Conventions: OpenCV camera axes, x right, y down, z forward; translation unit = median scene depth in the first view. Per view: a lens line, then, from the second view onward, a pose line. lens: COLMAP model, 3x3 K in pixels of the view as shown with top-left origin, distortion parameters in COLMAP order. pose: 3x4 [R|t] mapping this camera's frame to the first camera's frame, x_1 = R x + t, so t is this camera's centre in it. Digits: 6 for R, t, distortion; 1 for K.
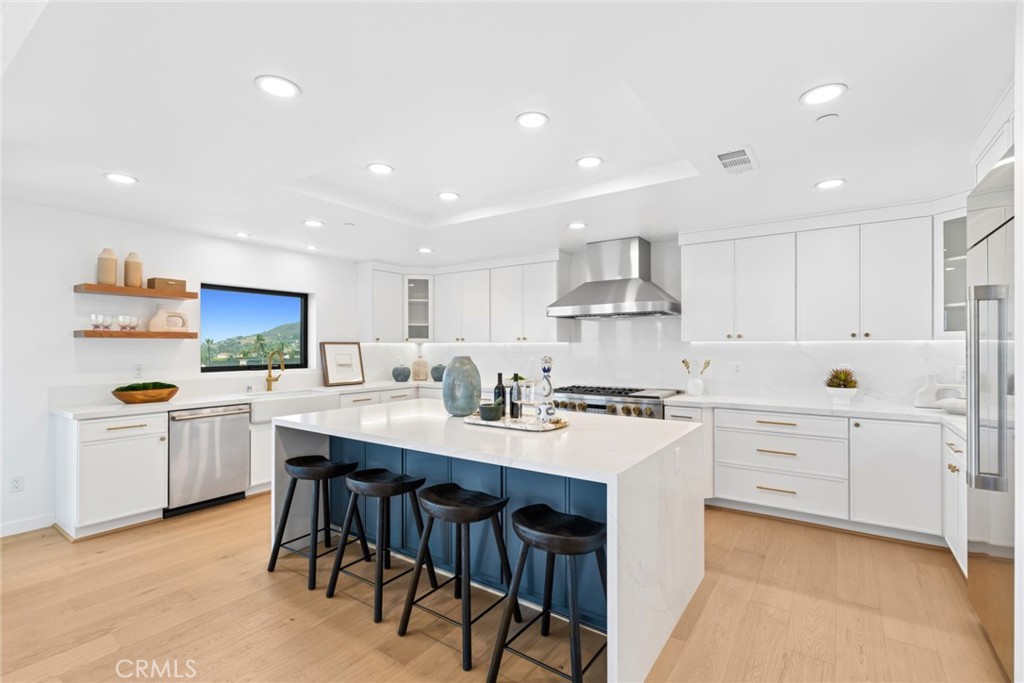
lens RADIAL K [[466.2, 0, 512.0], [0, 466.2, 341.5], [0, 0, 1]] dist [-0.001334, -0.000511]
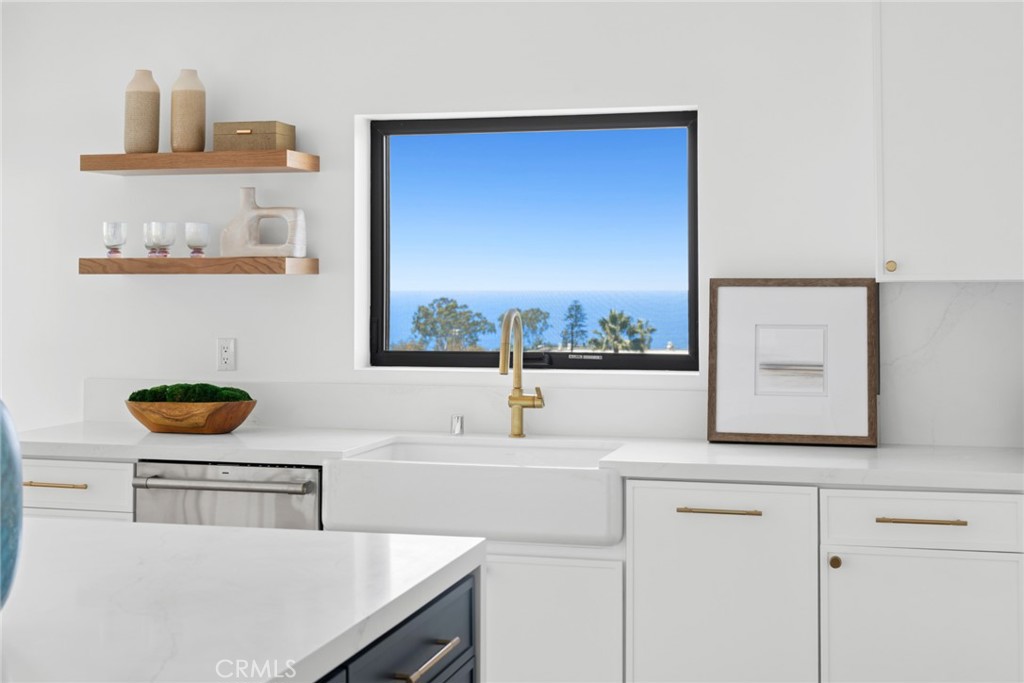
lens RADIAL K [[1388.8, 0, 512.0], [0, 1388.8, 341.5], [0, 0, 1]] dist [0.000518, 0.002678]
pose [[0.345186, 0.038124, -0.937760, 0.386663], [0.010038, 0.998968, 0.044308, 0.000628], [0.938481, -0.024707, 0.344447, 0.735840]]
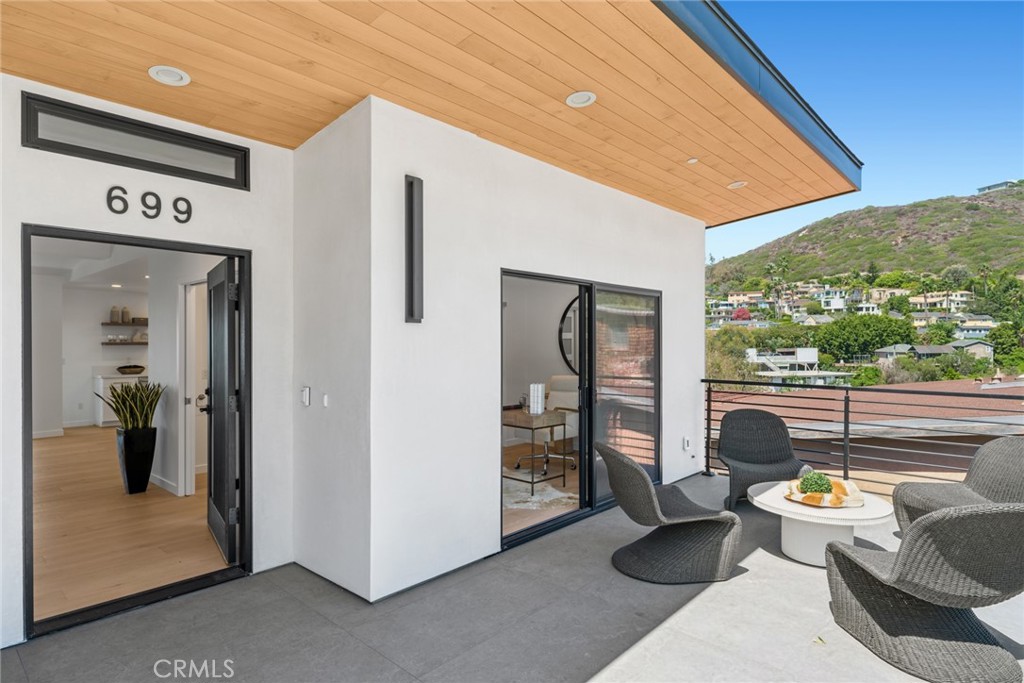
lens RADIAL K [[555.8, 0, 512.0], [0, 555.8, 341.5], [0, 0, 1]] dist [-0.000058, -0.000011]
pose [[0.991233, 0.010117, -0.131734, 1.209638], [-0.007396, 0.999749, 0.021132, -0.083591], [0.131915, -0.019972, 0.991060, -1.230139]]
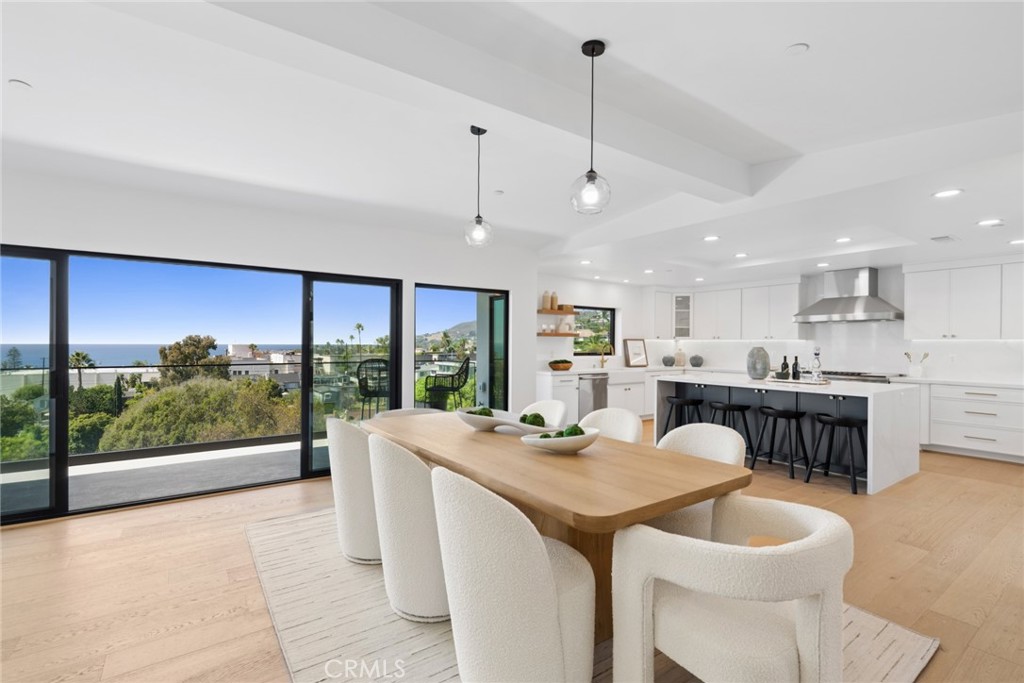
lens RADIAL K [[466.2, 0, 512.0], [0, 466.2, 341.5], [0, 0, 1]] dist [-0.001334, -0.000511]
pose [[0.940502, 0.006085, -0.339735, -0.283182], [-0.004260, 0.999972, 0.006119, 0.002223], [0.339763, -0.004307, 0.940501, -0.755184]]
